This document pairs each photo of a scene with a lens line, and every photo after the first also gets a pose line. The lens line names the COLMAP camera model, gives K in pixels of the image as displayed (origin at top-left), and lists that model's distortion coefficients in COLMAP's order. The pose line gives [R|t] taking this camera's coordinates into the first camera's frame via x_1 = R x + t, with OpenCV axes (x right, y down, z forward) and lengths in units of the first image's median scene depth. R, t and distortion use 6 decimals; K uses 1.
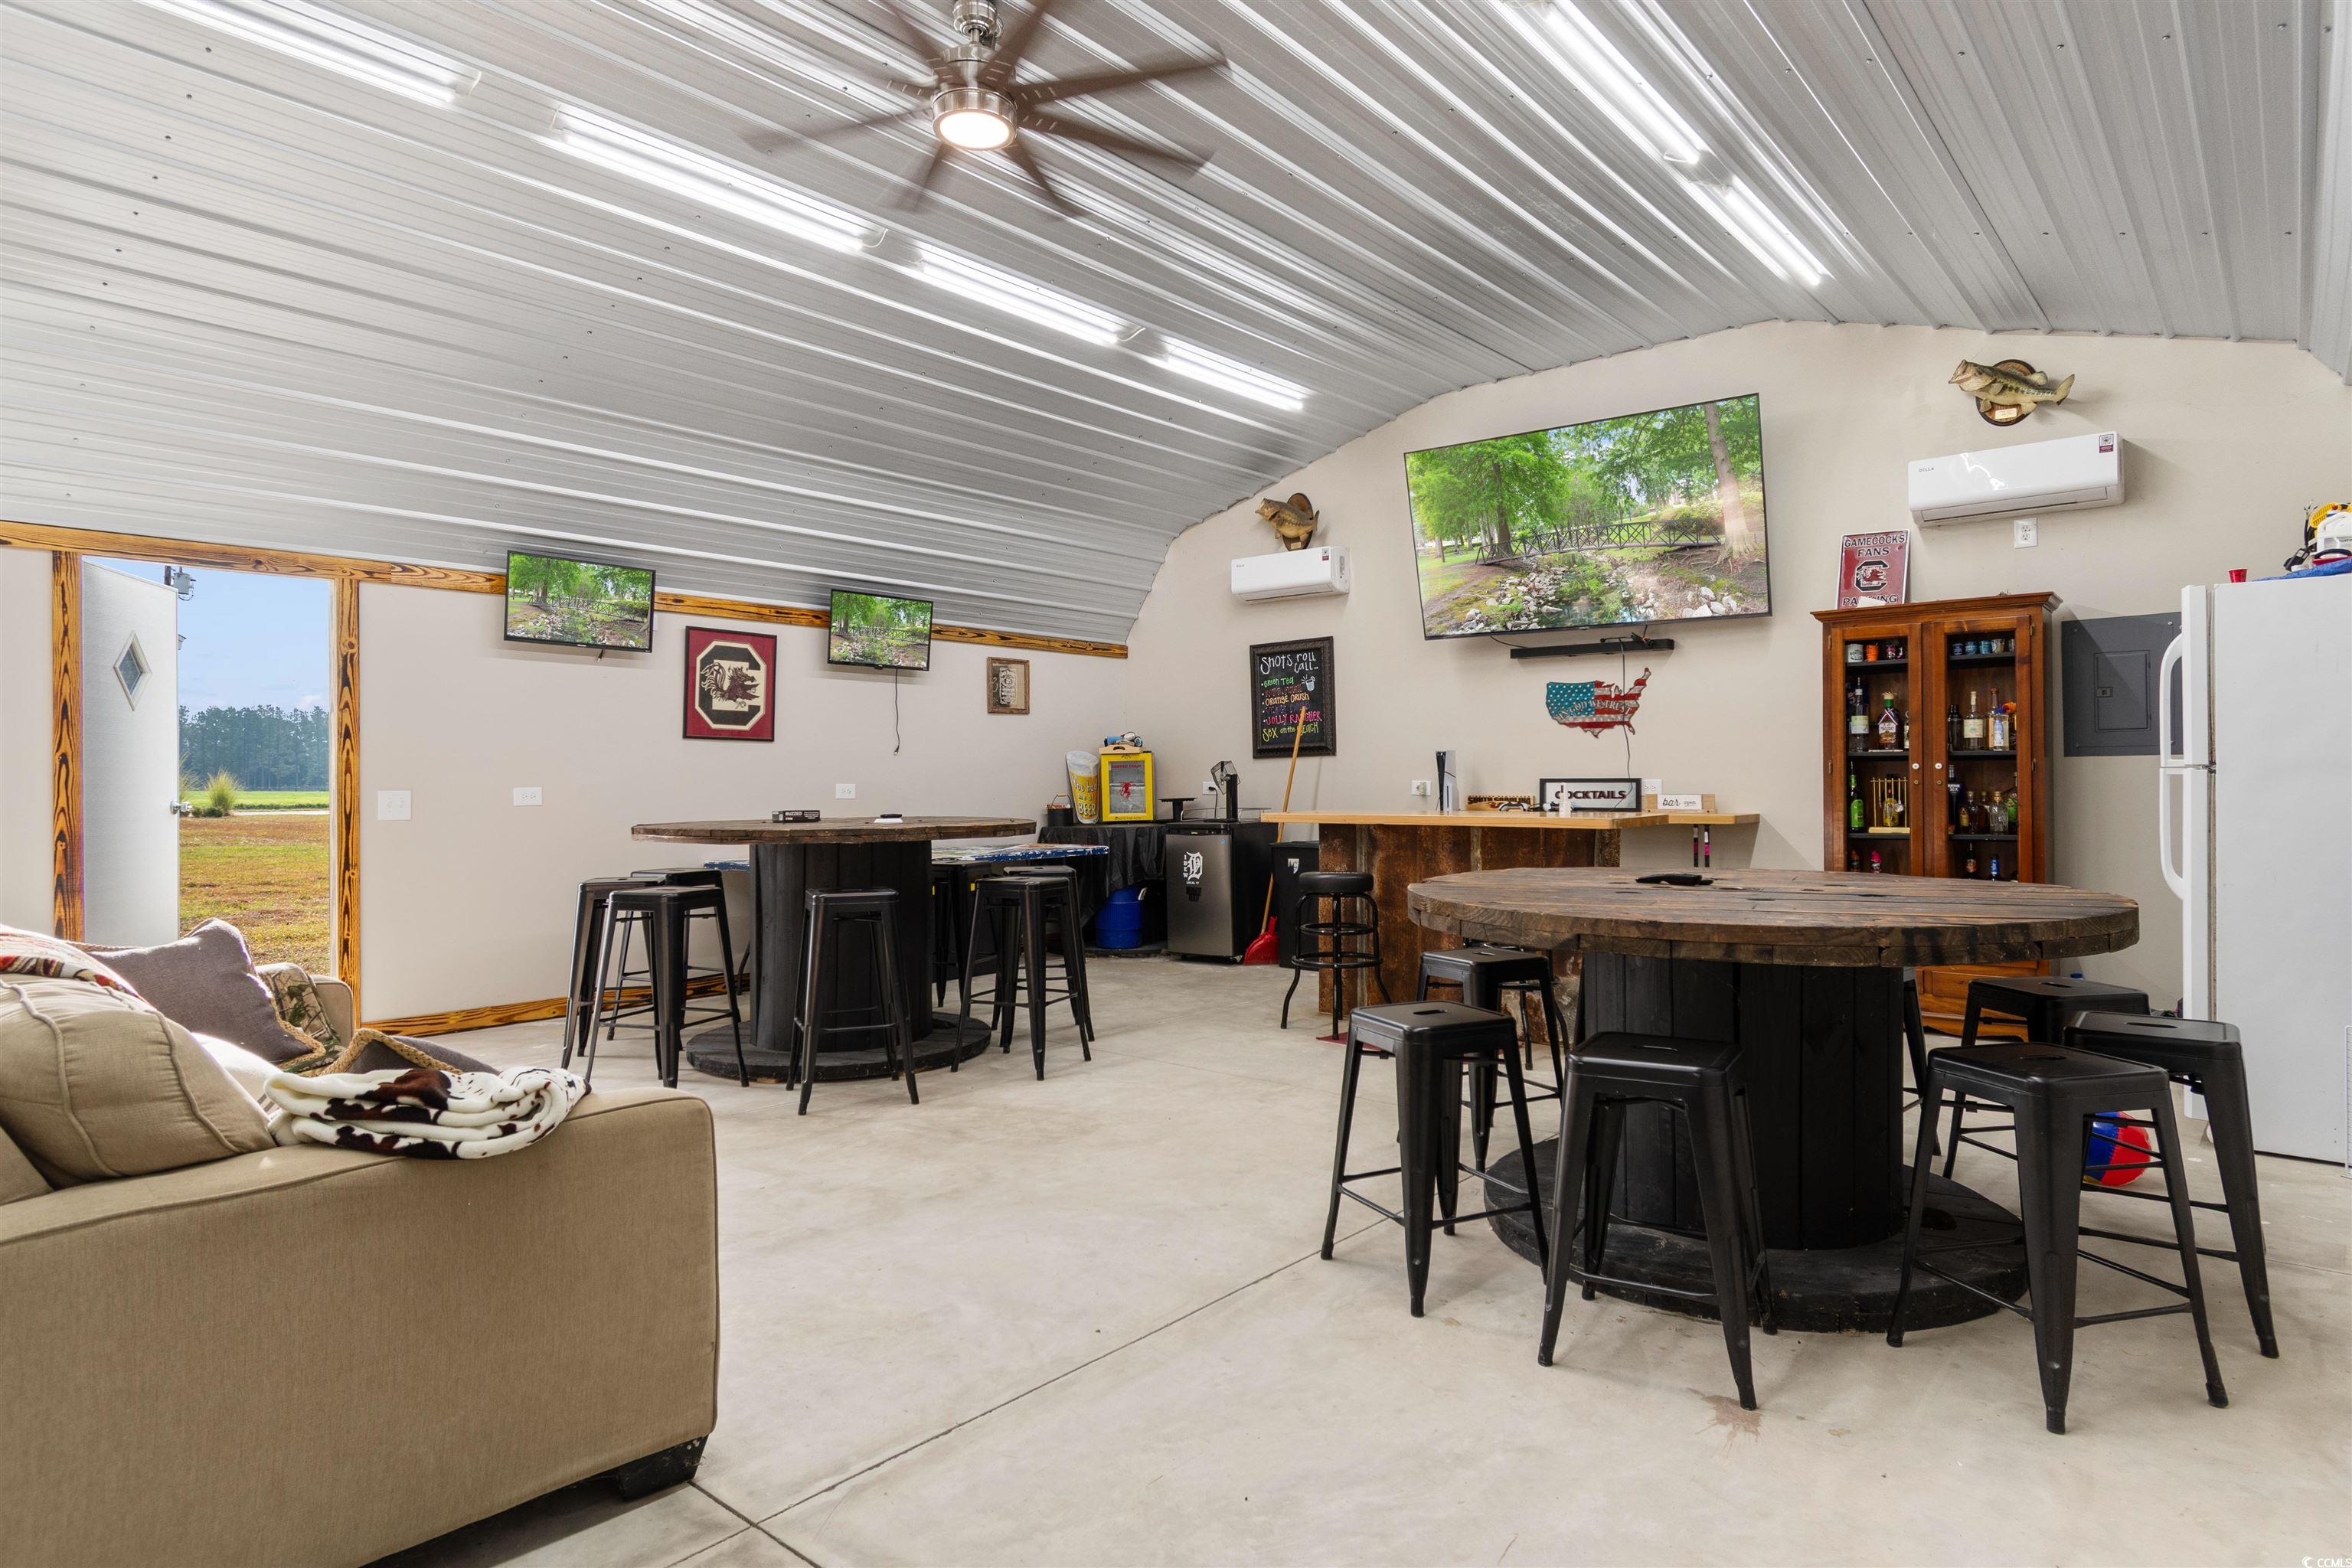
lens RADIAL K [[1289.3, 0, 1164.9], [0, 1289.3, 787.4], [0, 0, 1]] dist [0.003485, 0.000390]
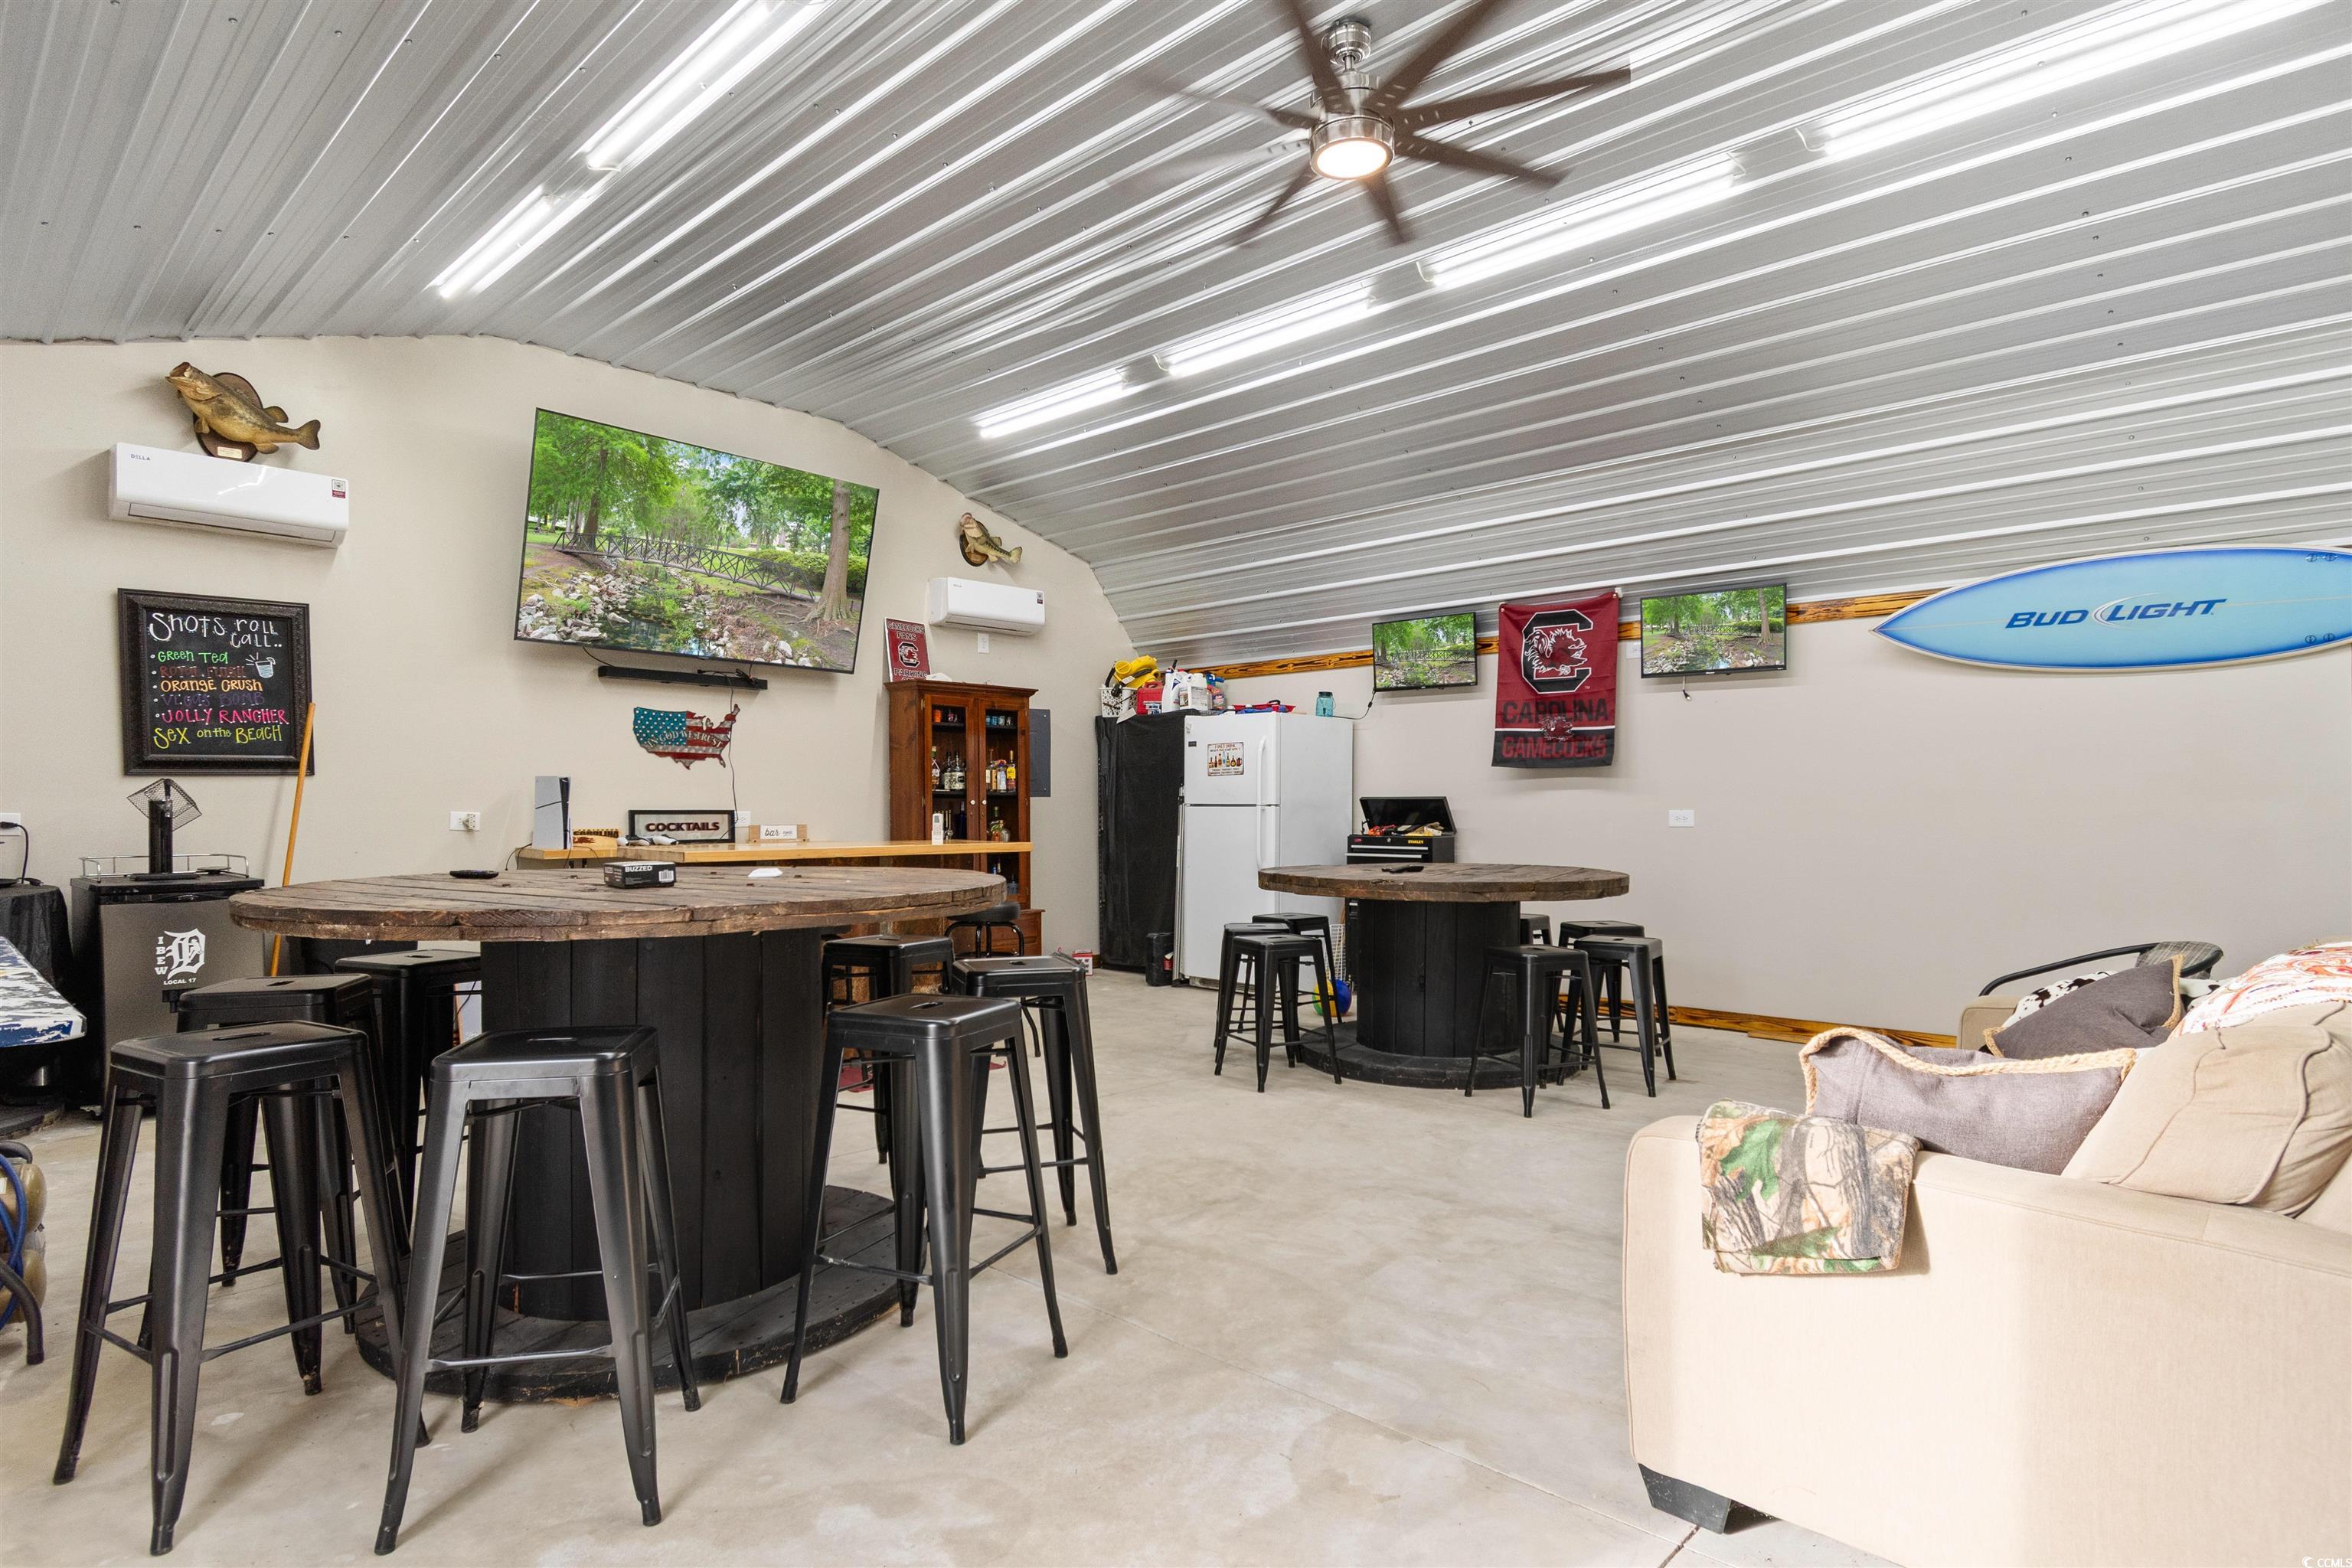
lens RADIAL K [[1289.3, 0, 1164.9], [0, 1289.3, 787.4], [0, 0, 1]] dist [0.003485, 0.000390]
pose [[0.057416, 0.021384, 0.998121, -0.635355], [0.003423, 0.999760, -0.021616, -0.001712], [-0.998344, 0.004658, 0.057329, 0.584433]]
